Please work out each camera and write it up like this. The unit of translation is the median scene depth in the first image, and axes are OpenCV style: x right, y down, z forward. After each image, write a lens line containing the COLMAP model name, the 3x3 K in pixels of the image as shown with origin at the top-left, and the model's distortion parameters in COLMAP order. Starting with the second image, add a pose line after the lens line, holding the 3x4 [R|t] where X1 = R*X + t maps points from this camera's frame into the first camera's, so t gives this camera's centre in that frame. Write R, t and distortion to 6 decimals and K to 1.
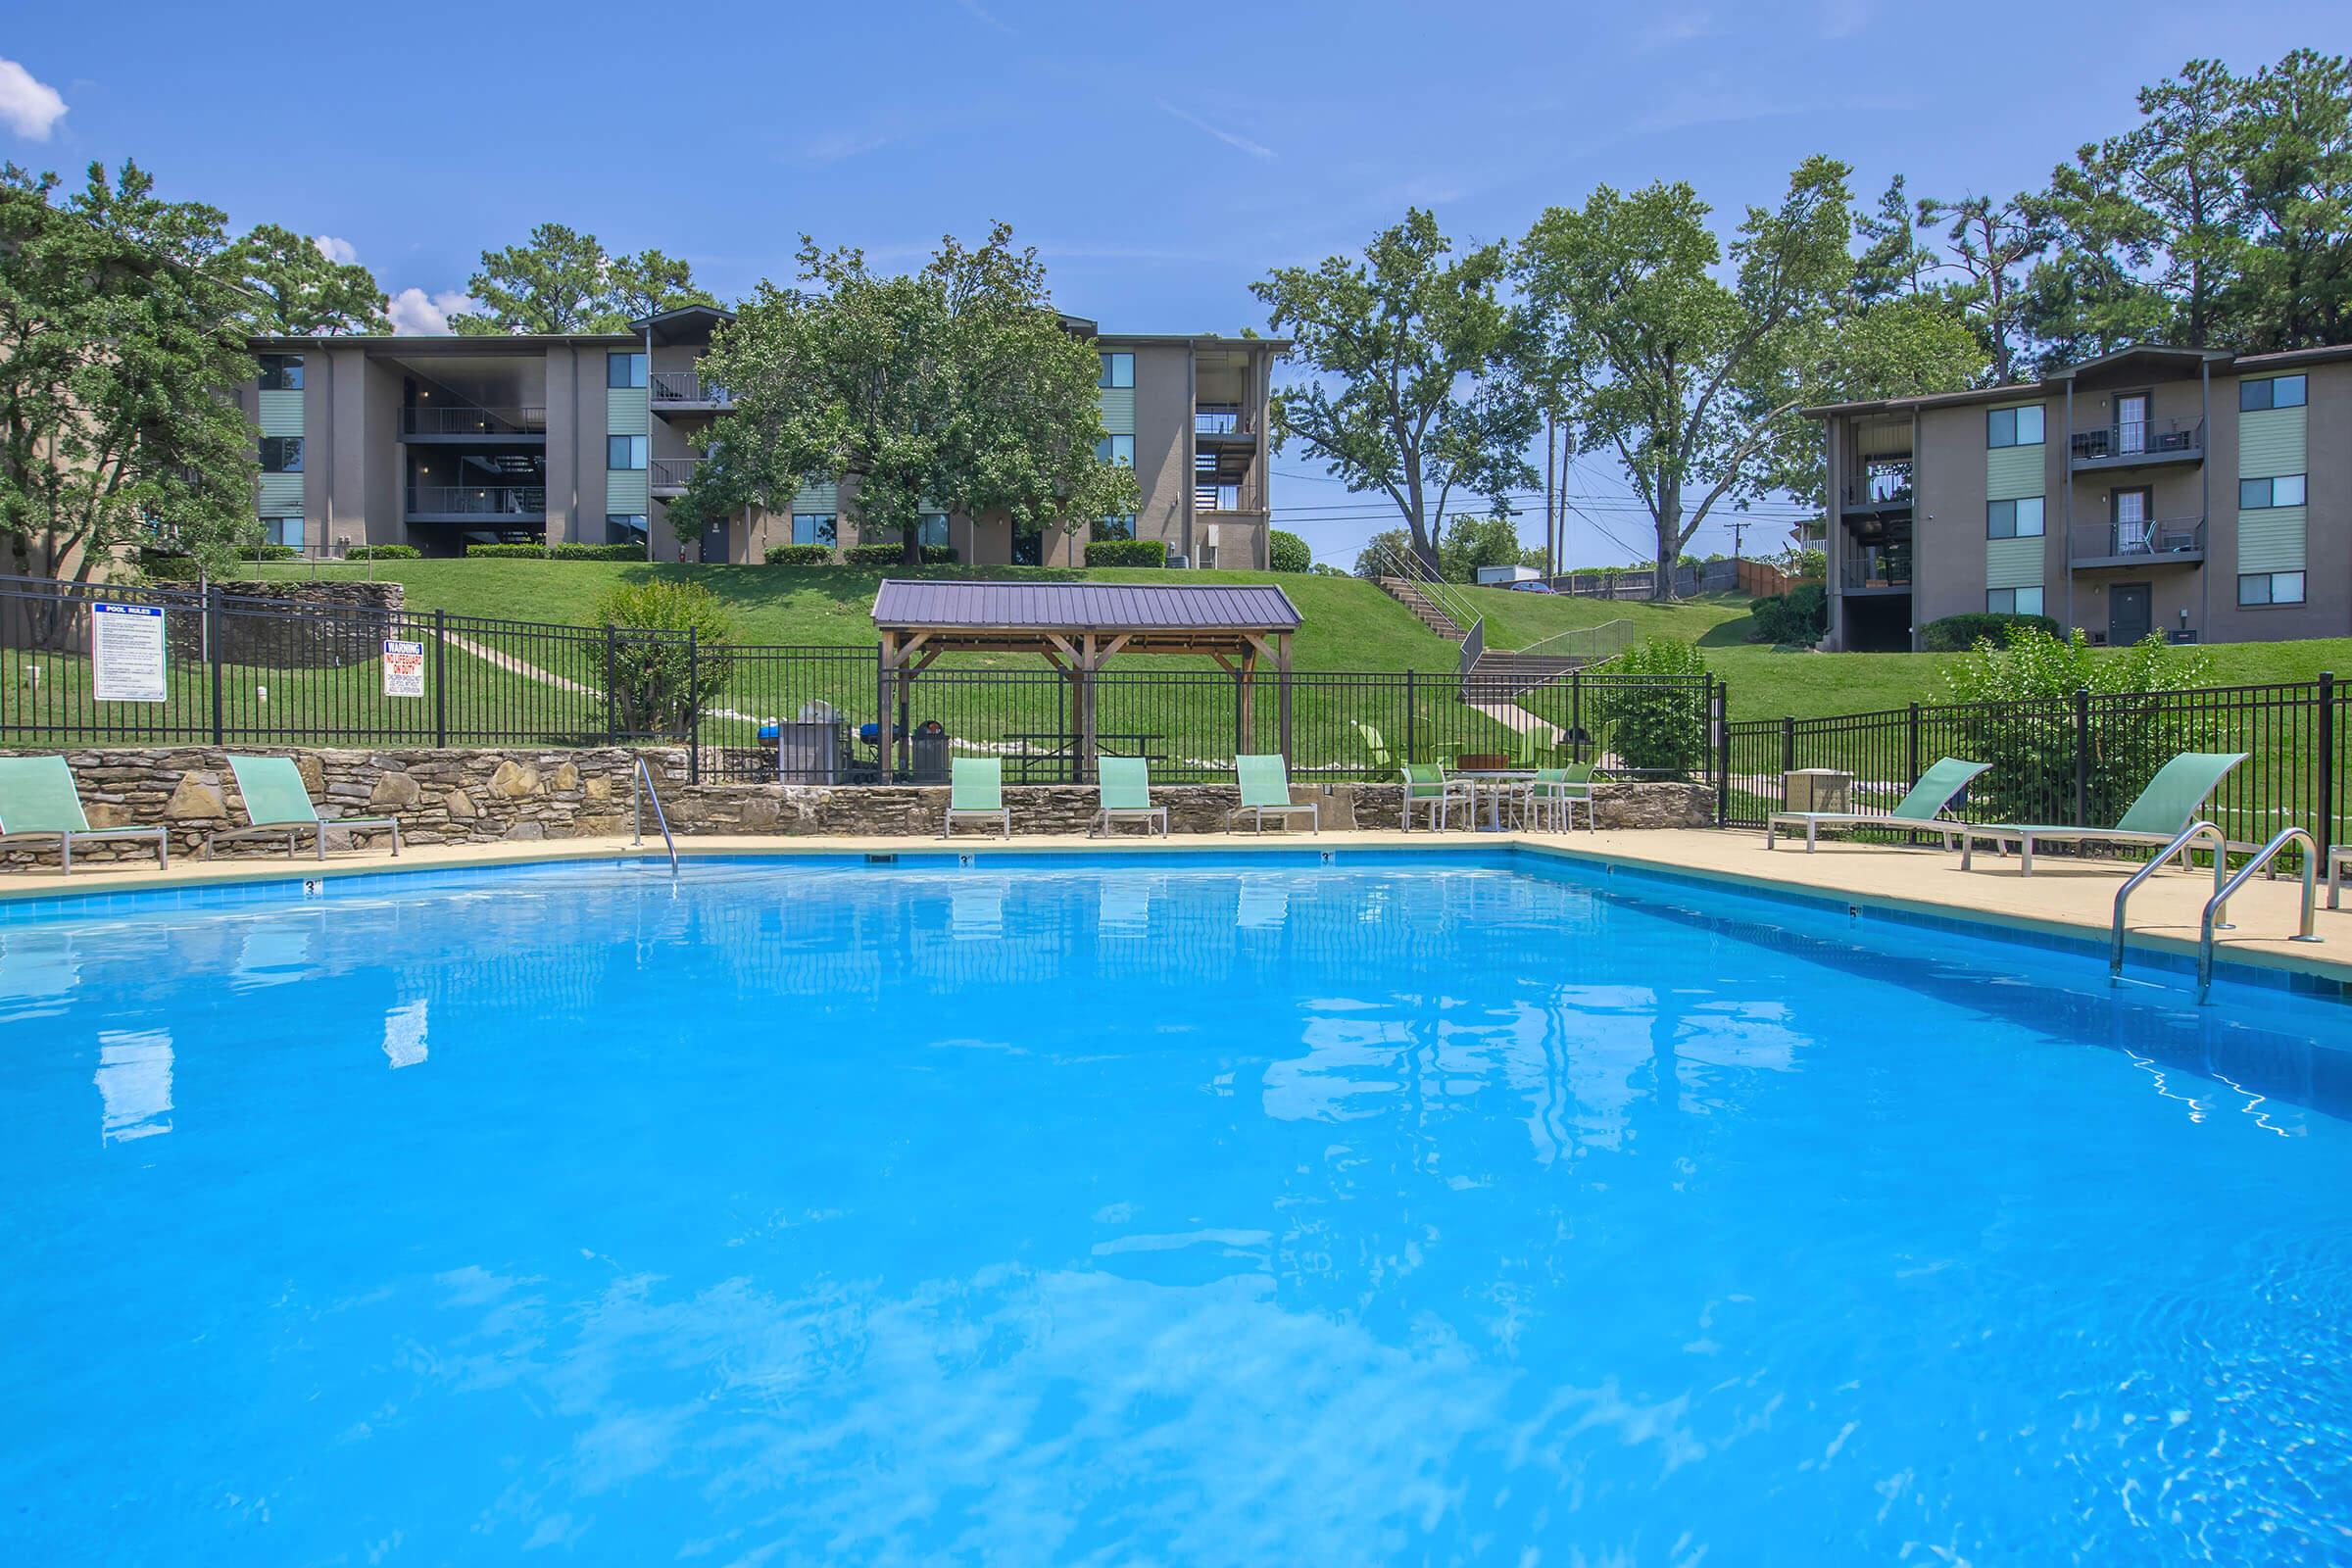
lens RADIAL K [[1390.0, 0, 1168.7], [0, 1390.0, 786.8], [0, 0, 1]] dist [-0.052098, 0.020448]
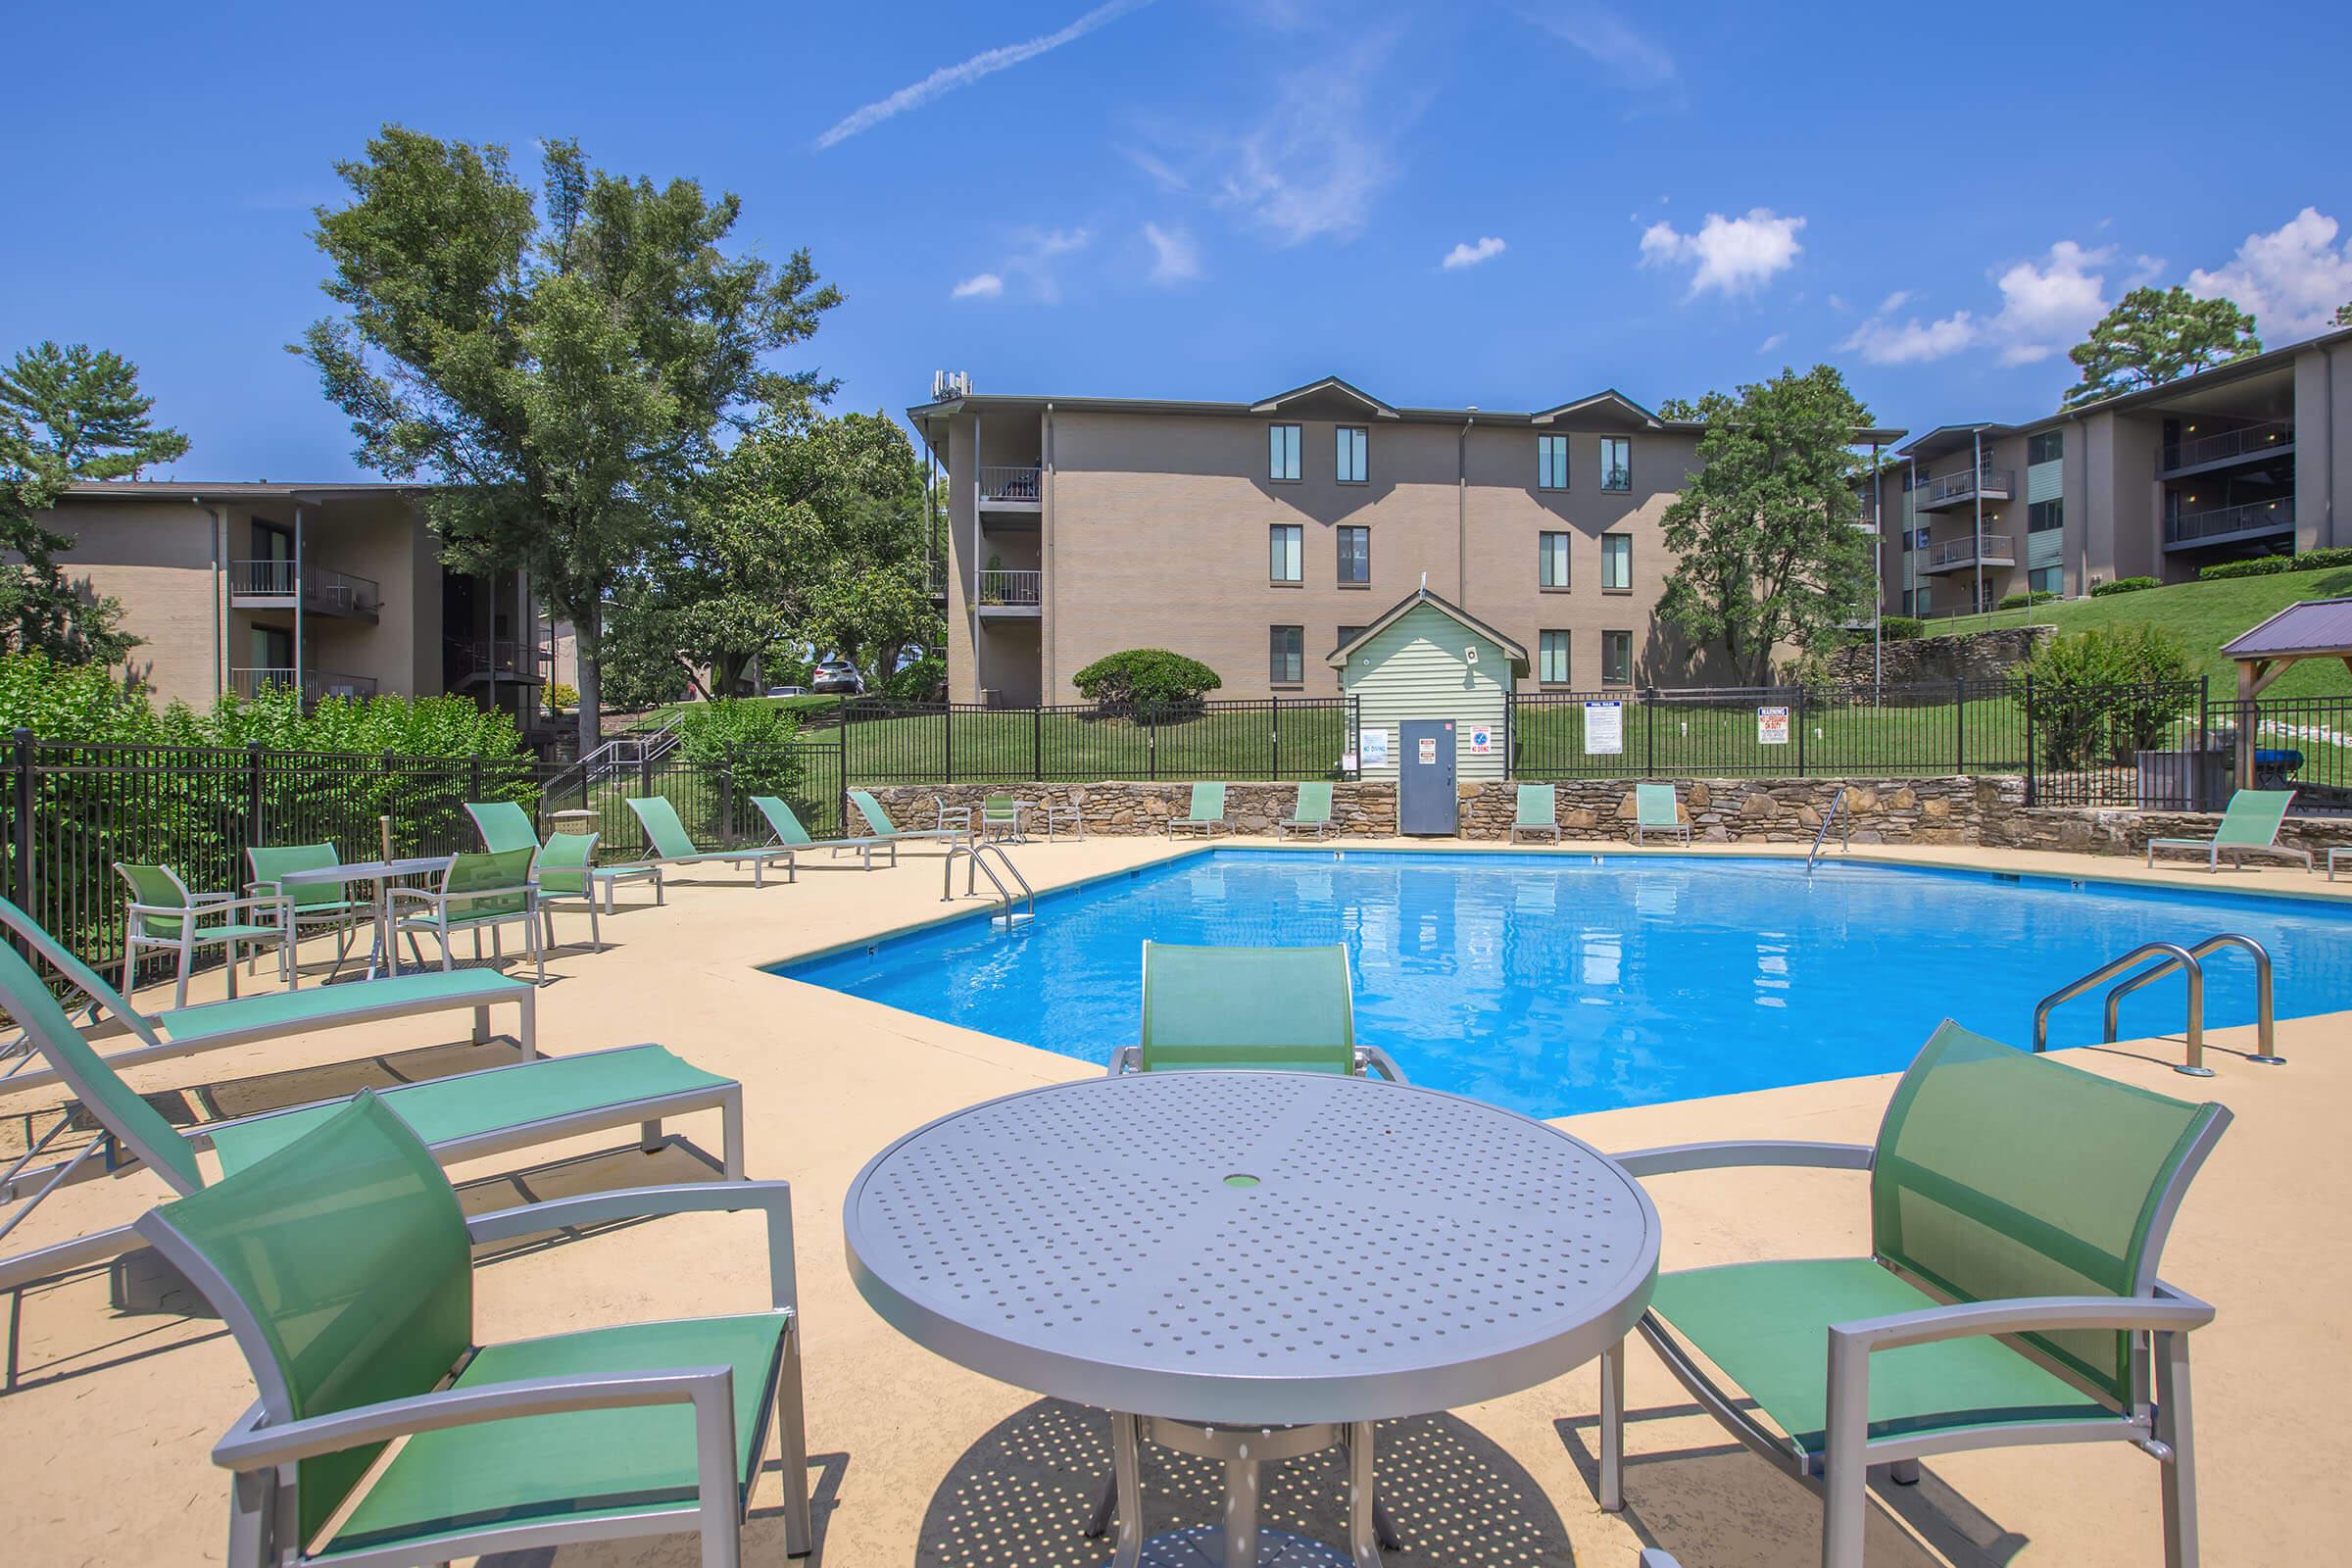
lens RADIAL K [[1214.4, 0, 1211.0], [0, 1214.4, 756.9], [0, 0, 1]] dist [-0.005182, -0.002538]
pose [[0.244185, -0.005957, -0.969710, 0.207861], [-0.012634, 0.999877, -0.009324, -0.010805], [0.969646, 0.014528, 0.244079, 0.023637]]
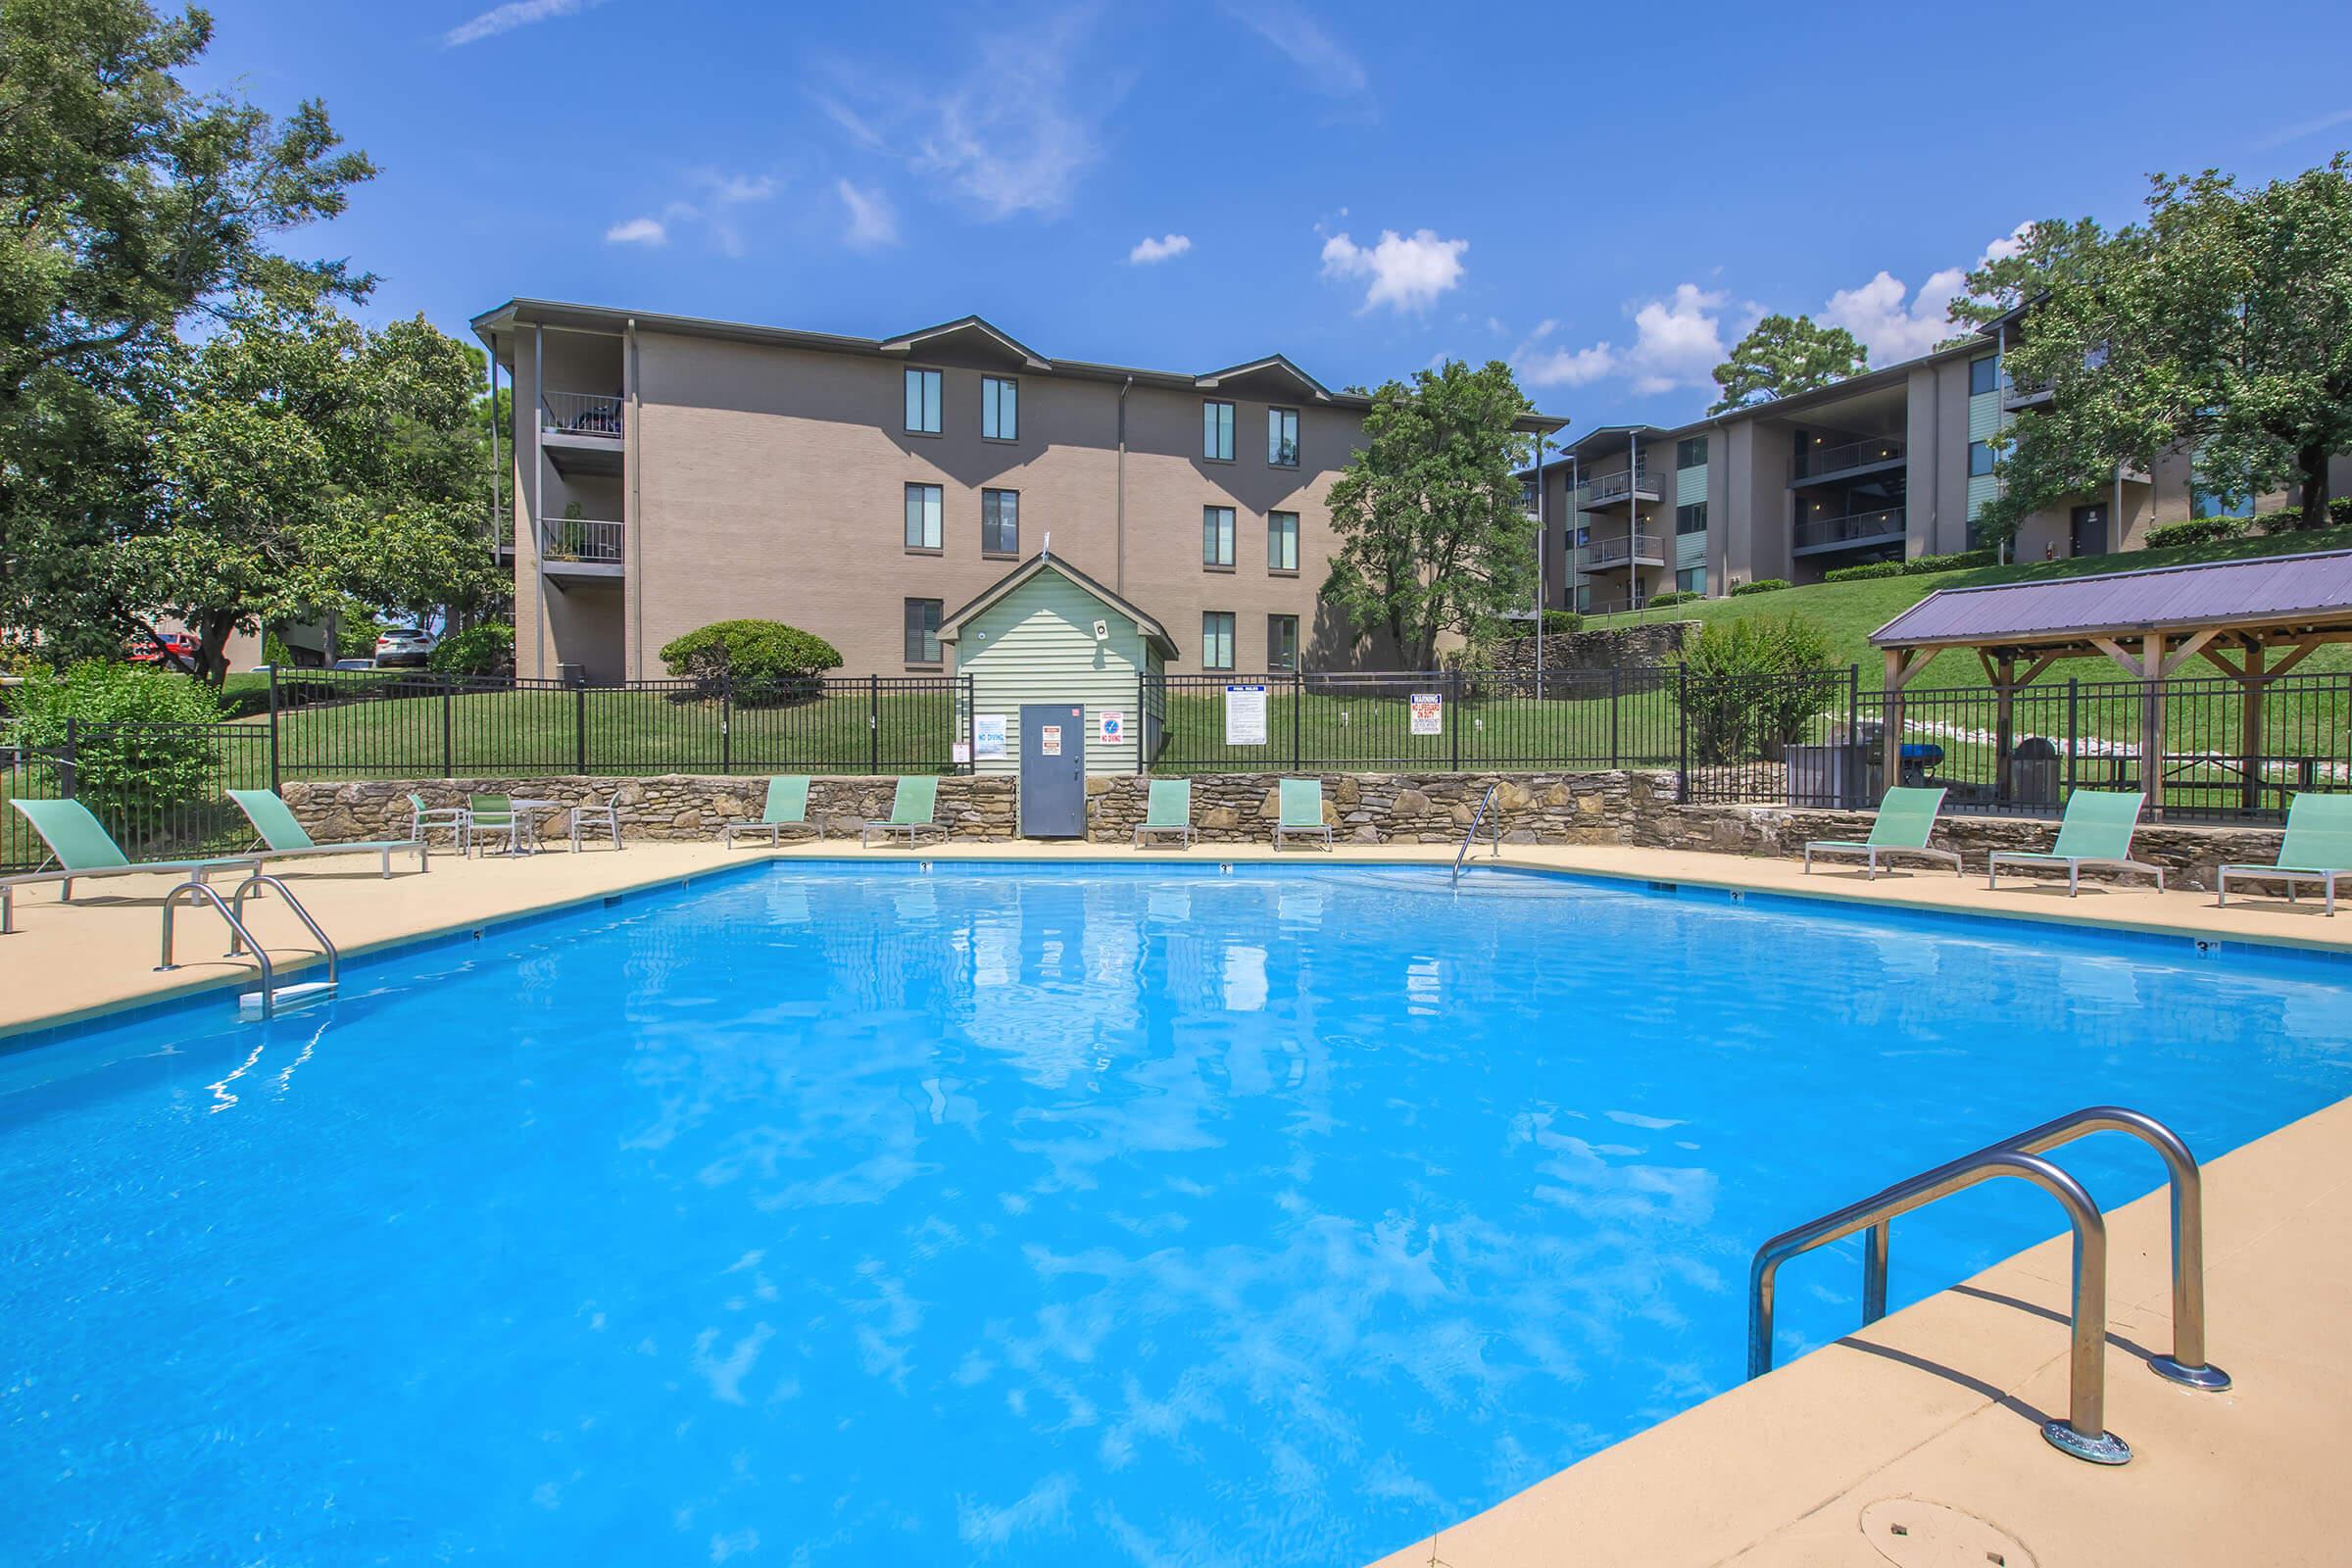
lens RADIAL K [[1214.4, 0, 1154.1], [0, 1214.4, 768.4], [0, 0, 1]] dist [-0.005182, -0.002538]
pose [[0.424925, 0.011676, -0.905153, 0.149984], [-0.016520, 0.999850, 0.005142, -0.011741], [0.905078, 0.012768, 0.425054, 0.082470]]
